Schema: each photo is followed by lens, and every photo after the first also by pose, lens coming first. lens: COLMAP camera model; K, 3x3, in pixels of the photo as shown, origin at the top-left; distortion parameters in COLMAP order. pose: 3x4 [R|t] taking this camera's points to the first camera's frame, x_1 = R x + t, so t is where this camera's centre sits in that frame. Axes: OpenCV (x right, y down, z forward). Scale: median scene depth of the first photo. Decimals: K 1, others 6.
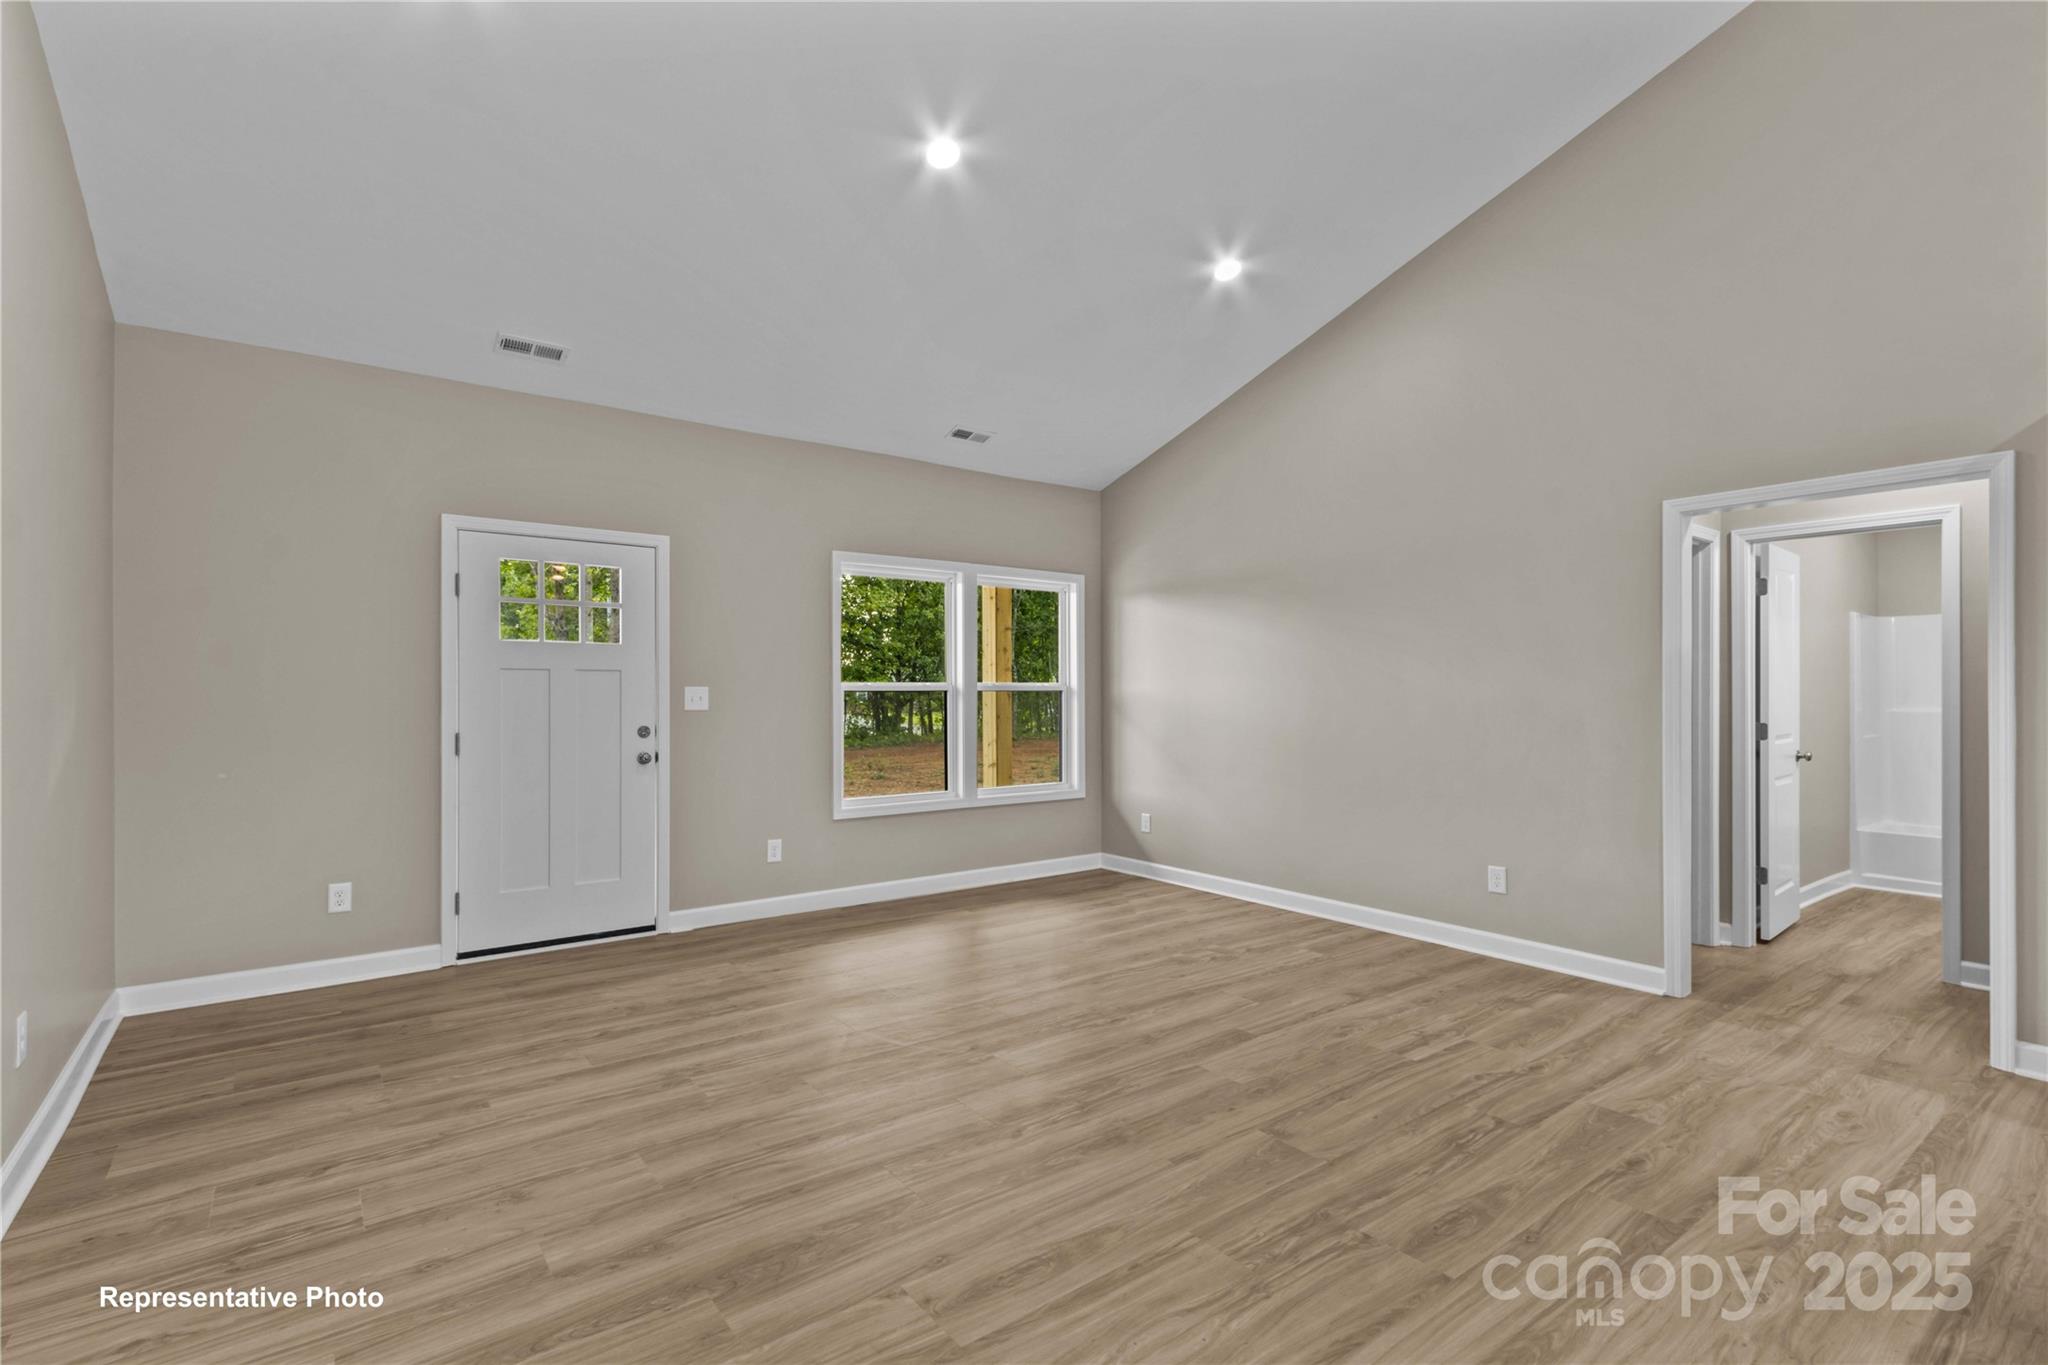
lens RADIAL K [[952.2, 0, 1025.5], [0, 952.2, 692.6], [0, 0, 1]] dist [0.007321, -0.001789]
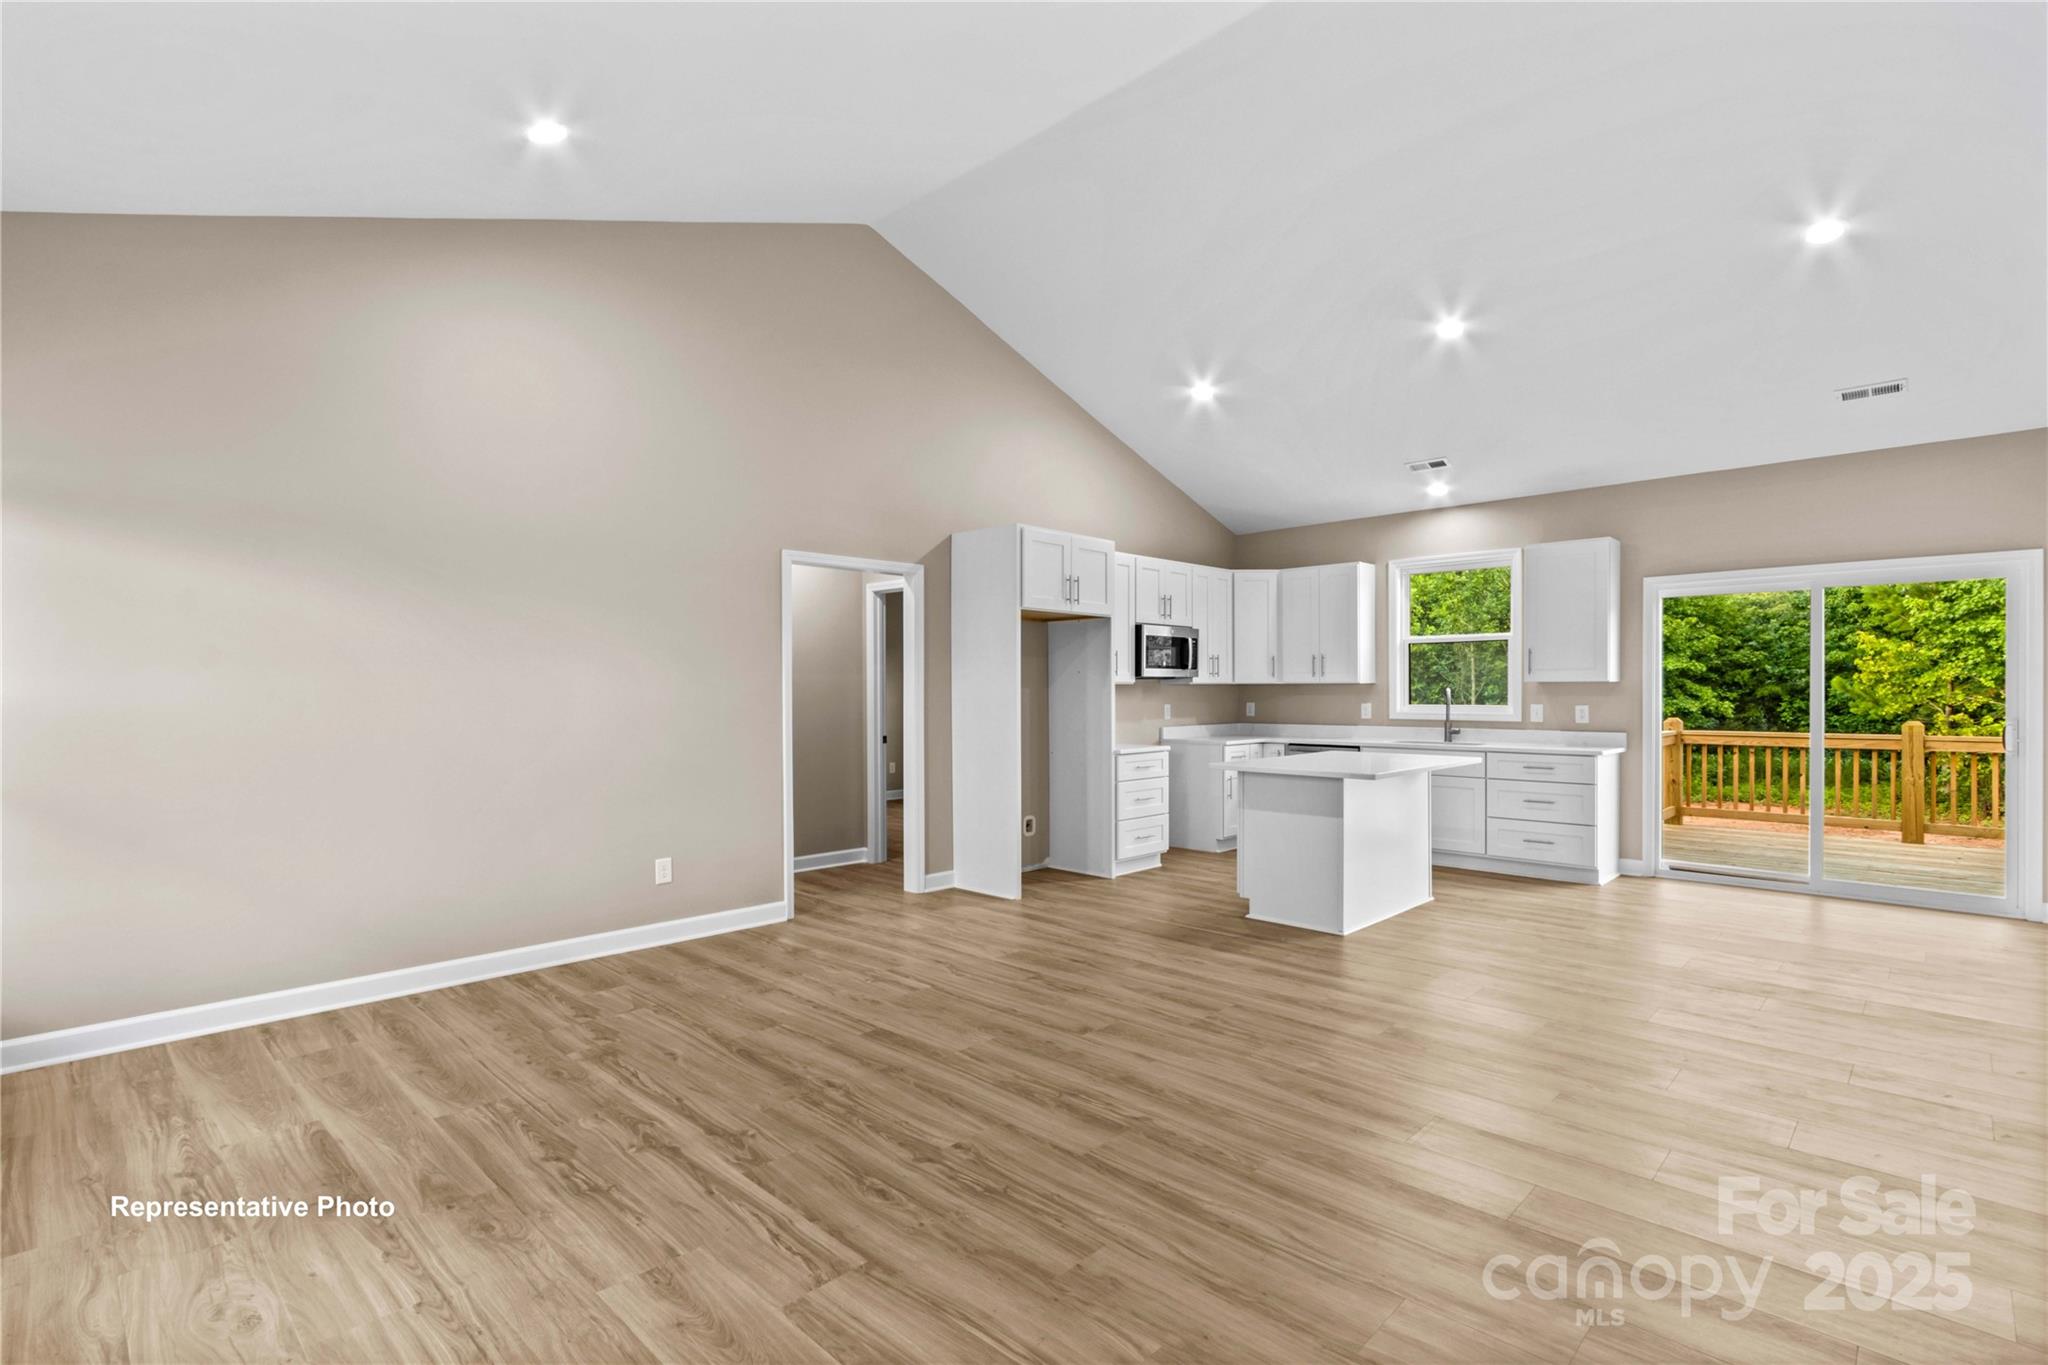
lens RADIAL K [[952.2, 0, 992.3], [0, 952.2, 711.3], [0, 0, 1]] dist [0.007321, -0.001789]
pose [[-0.136851, -0.018806, 0.990413, -0.732374], [0.003464, 0.999805, 0.019463, -0.003094], [-0.990586, 0.006095, -0.136759, 0.942970]]
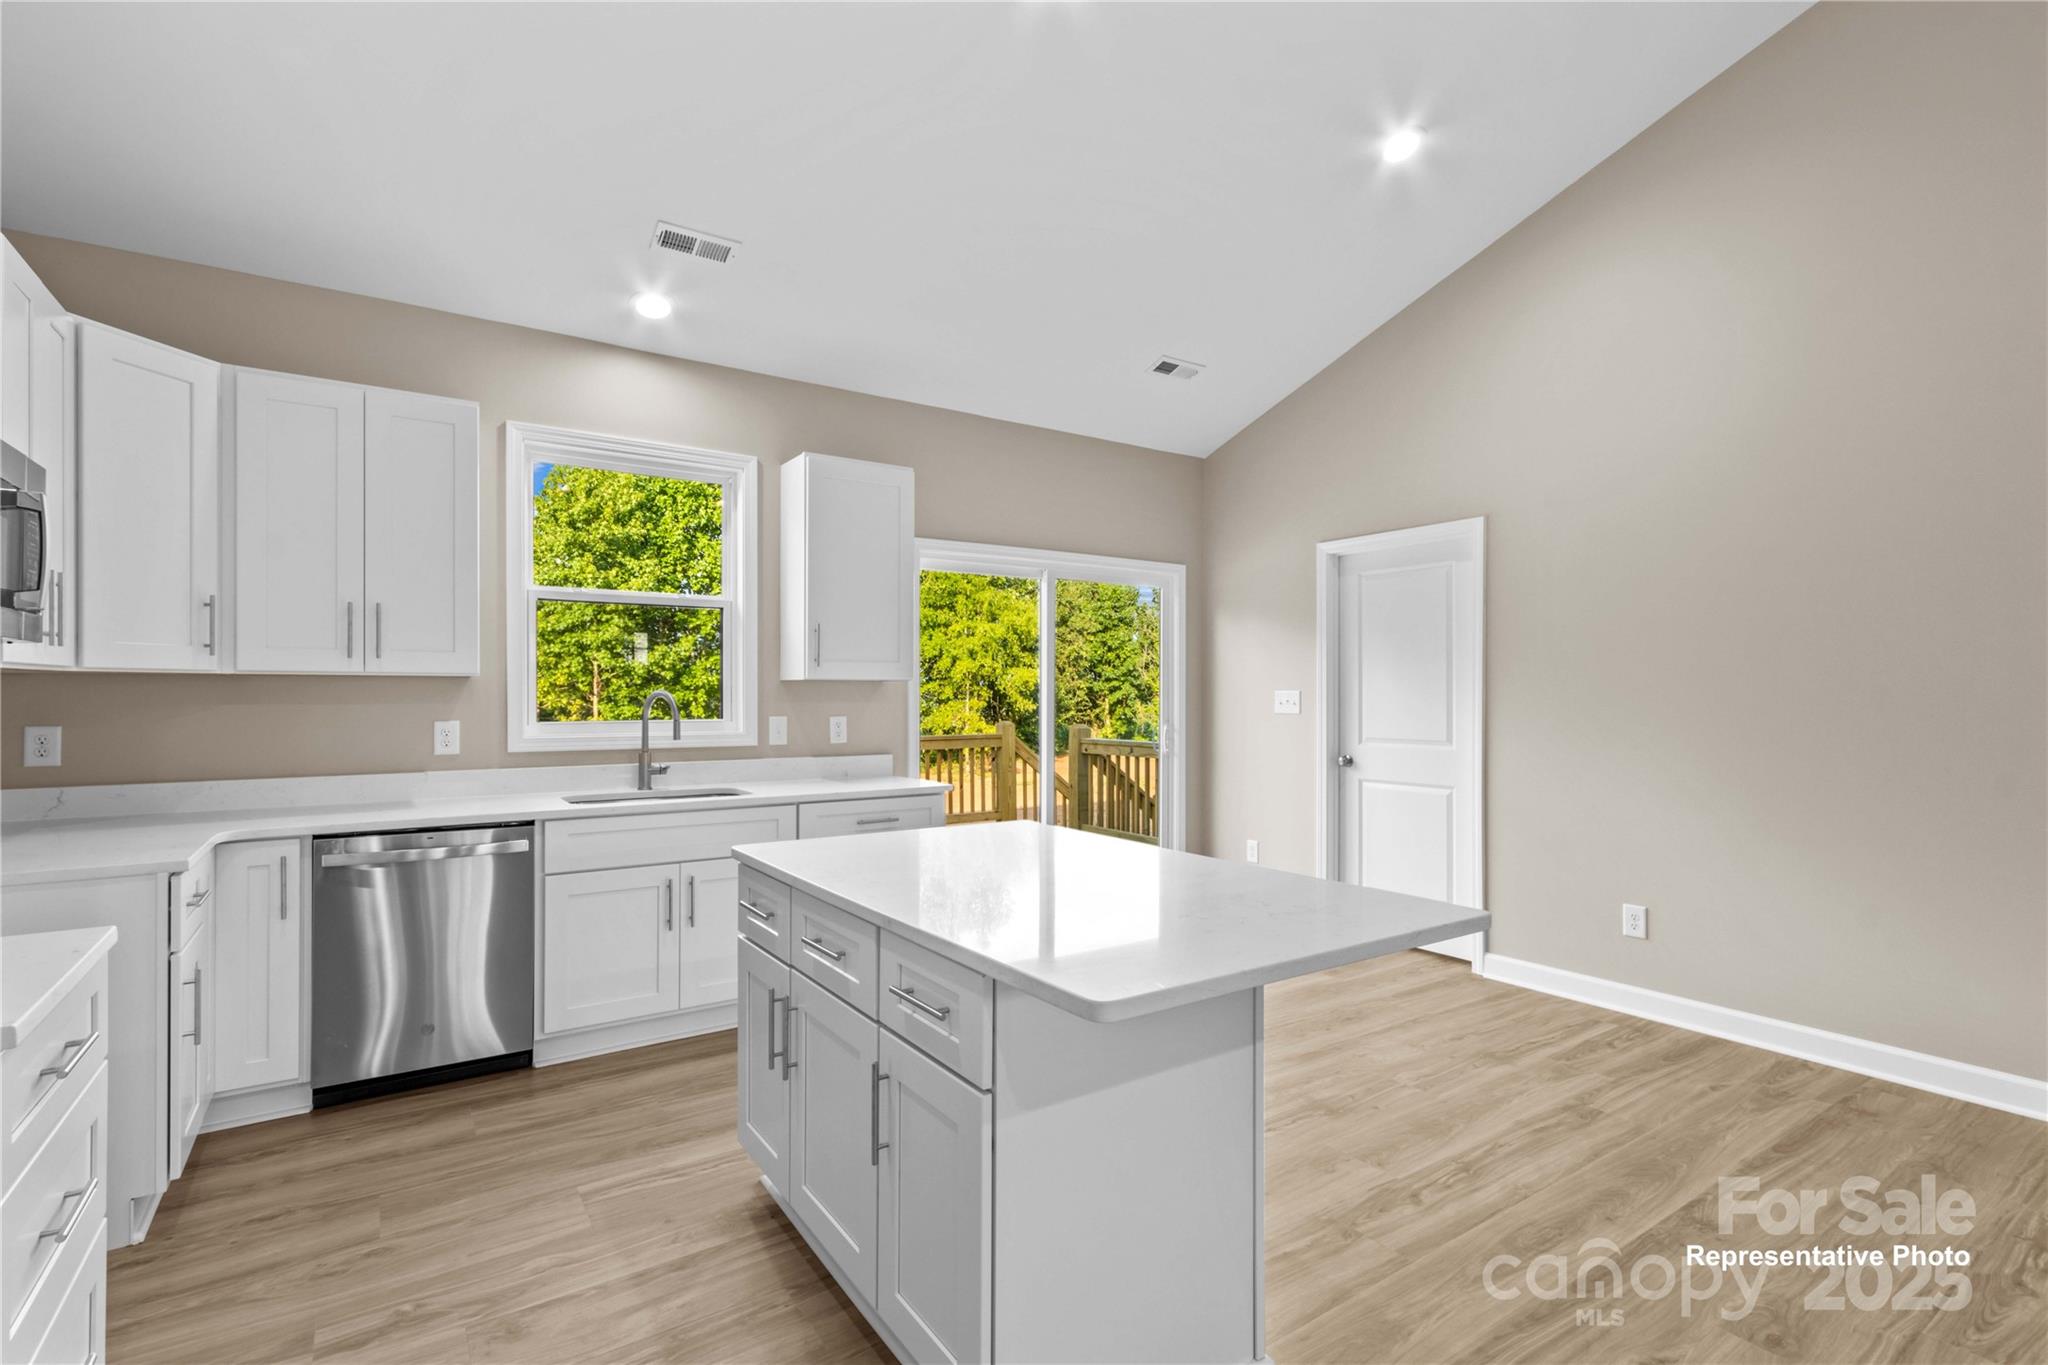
lens RADIAL K [[952.2, 0, 1029.1], [0, 952.2, 691.3], [0, 0, 1]] dist [0.007321, -0.001789]
pose [[-0.999032, 0.001644, 0.043947, 0.604223], [0.001582, 0.999998, -0.001439, -0.004106], [-0.043950, -0.001368, -0.999033, 0.764564]]
